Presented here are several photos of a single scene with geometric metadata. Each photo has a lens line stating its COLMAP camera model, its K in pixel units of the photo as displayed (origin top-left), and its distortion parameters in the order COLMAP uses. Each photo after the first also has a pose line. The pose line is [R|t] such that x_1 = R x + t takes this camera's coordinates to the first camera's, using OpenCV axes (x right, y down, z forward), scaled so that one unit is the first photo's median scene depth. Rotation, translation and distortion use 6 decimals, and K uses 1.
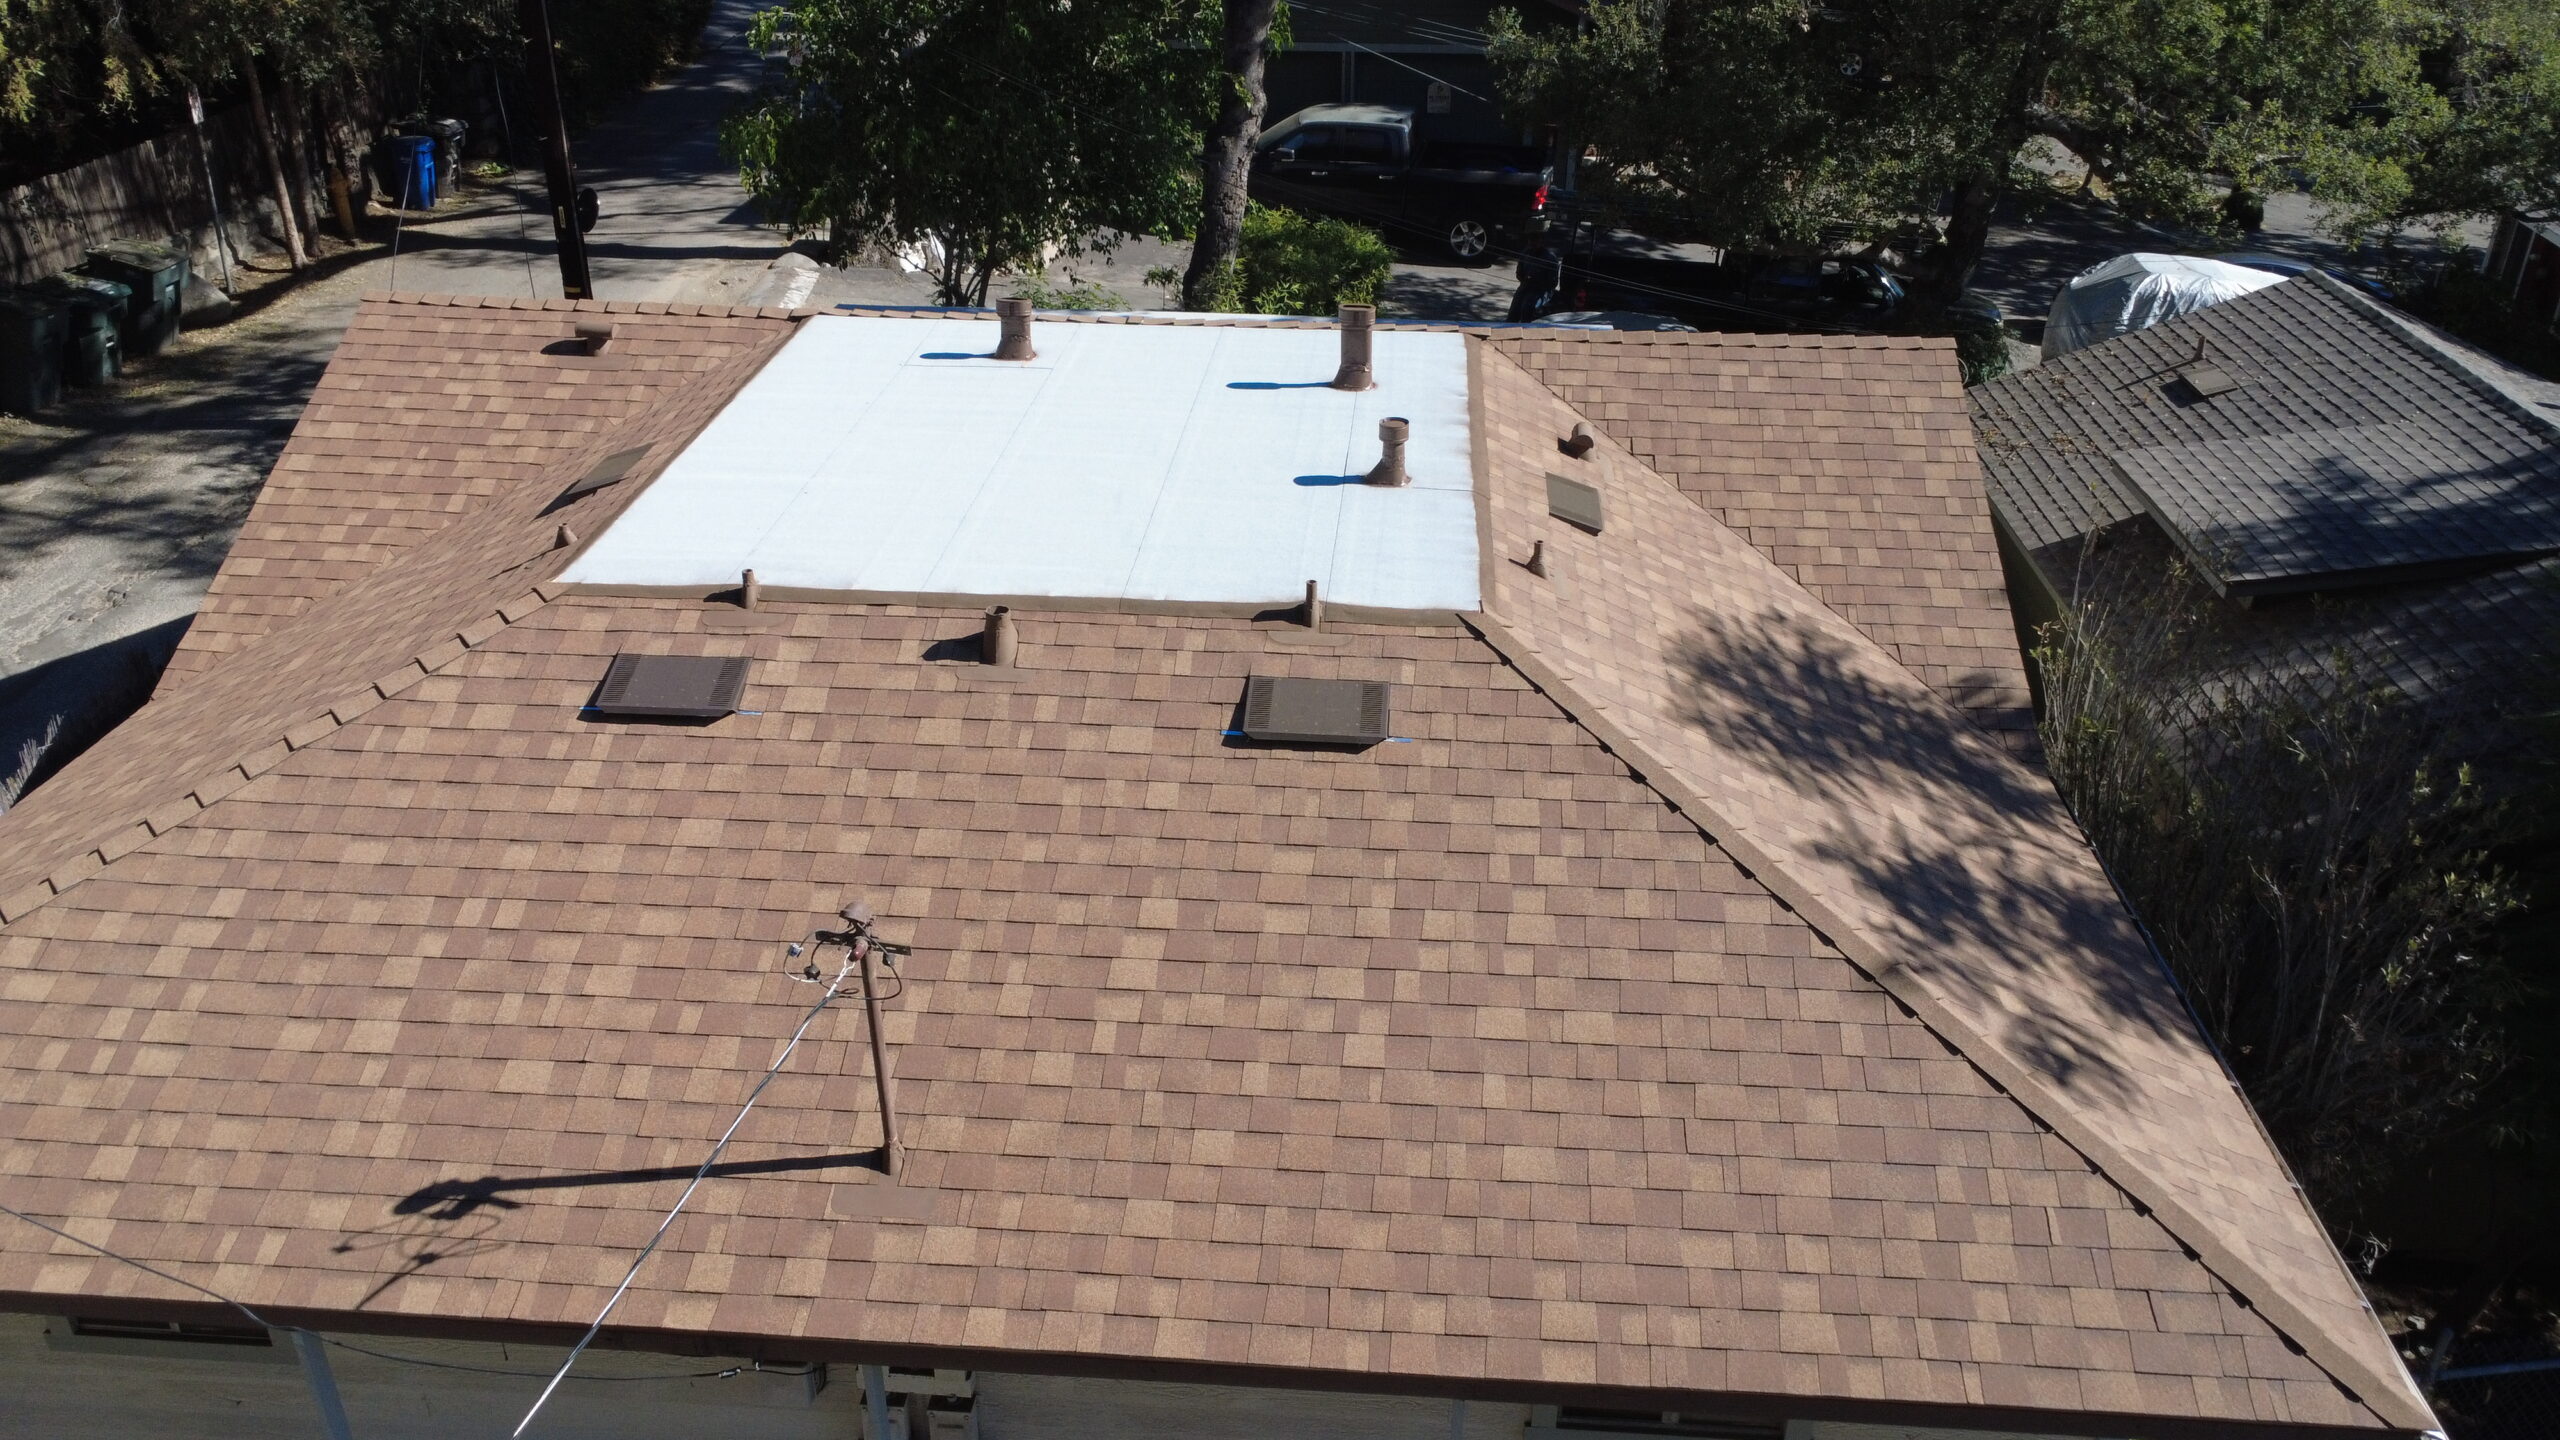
lens RADIAL K [[1866.3, 0, 1280.0], [0, 1866.3, 720.0], [0, 0, 1]] dist [-0.000061, 0.003809]
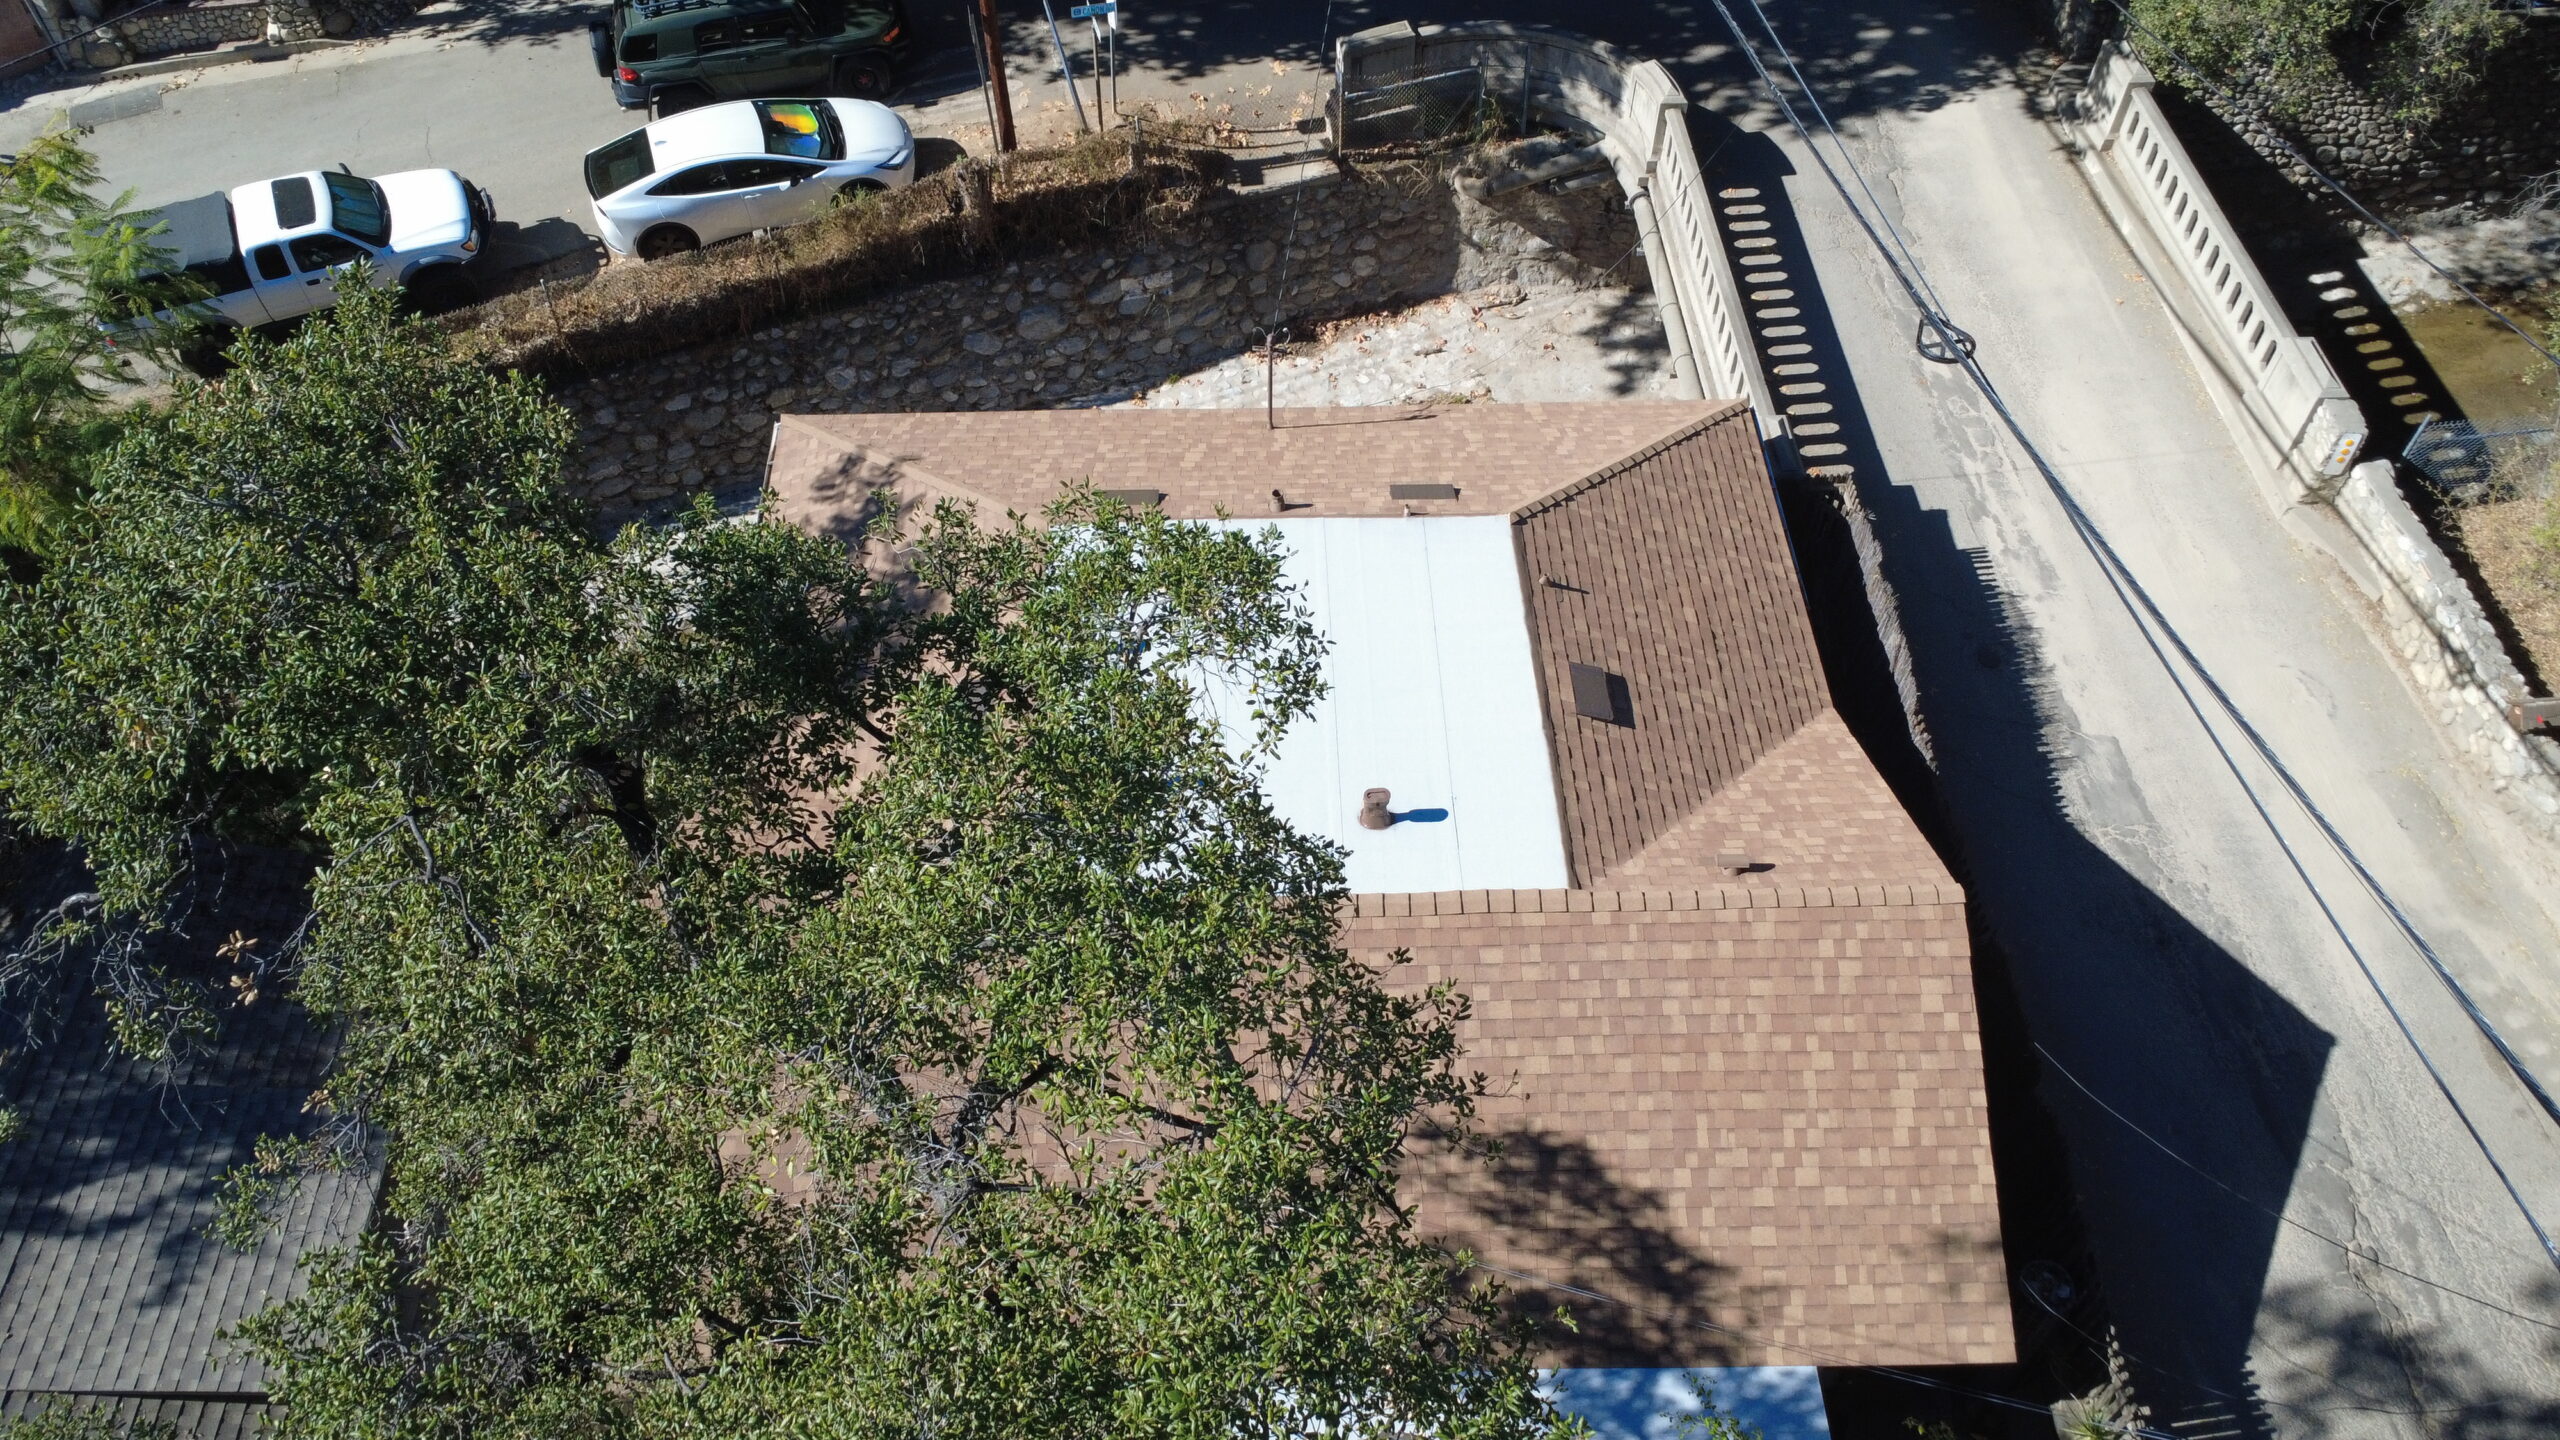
lens RADIAL K [[1928.2, 0, 1280.0], [0, 1928.2, 720.0], [0, 0, 1]] dist [-0.008522, 0.002852]
pose [[-0.993562, 0.078335, -0.081842, 0.048277], [-0.065351, 0.193808, 0.978860, -2.236004], [0.092541, 0.977907, -0.187441, 1.723562]]
